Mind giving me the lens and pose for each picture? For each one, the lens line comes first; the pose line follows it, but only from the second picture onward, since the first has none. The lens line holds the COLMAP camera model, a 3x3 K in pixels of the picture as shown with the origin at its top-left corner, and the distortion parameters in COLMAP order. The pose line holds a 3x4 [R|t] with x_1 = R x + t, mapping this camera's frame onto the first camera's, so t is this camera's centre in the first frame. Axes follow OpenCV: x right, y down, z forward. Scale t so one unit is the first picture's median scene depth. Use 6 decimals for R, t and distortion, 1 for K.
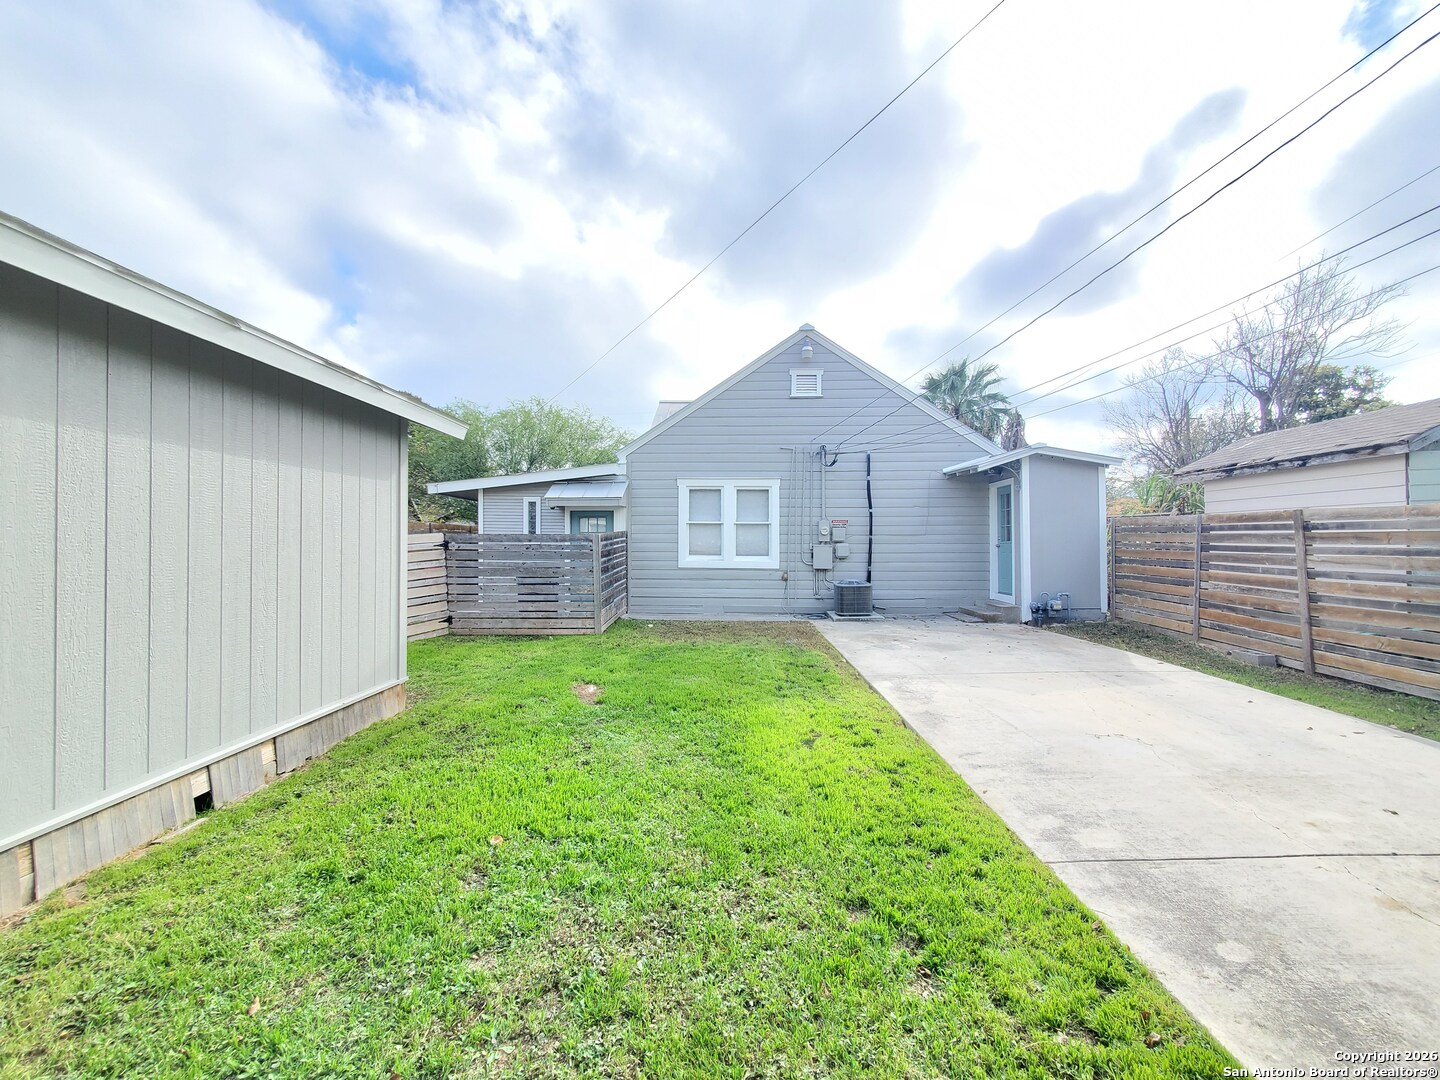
lens RADIAL K [[570.8, 0, 725.2], [0, 570.8, 538.1], [0, 0, 1]] dist [0.000398, -0.001485]
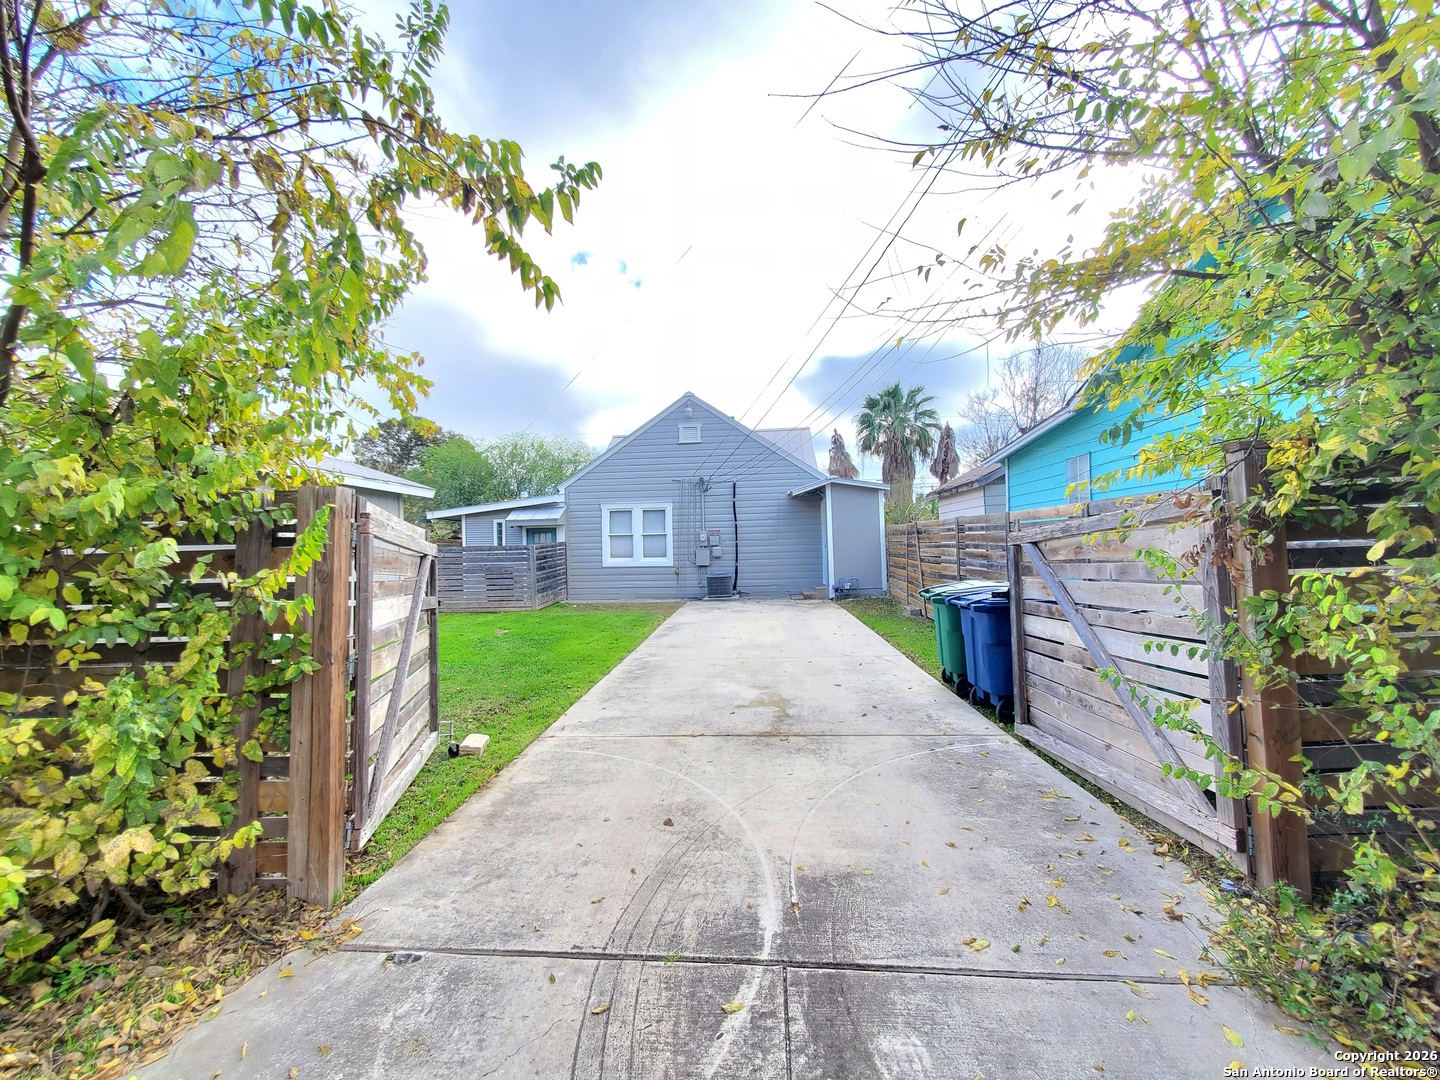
lens RADIAL K [[570.8, 0, 712.2], [0, 570.8, 538.3], [0, 0, 1]] dist [0.000398, -0.001485]
pose [[0.998704, -0.025154, -0.044238, 0.252689], [0.024750, 0.999647, -0.009640, 0.001245], [0.044465, 0.008533, 0.998975, -0.394600]]
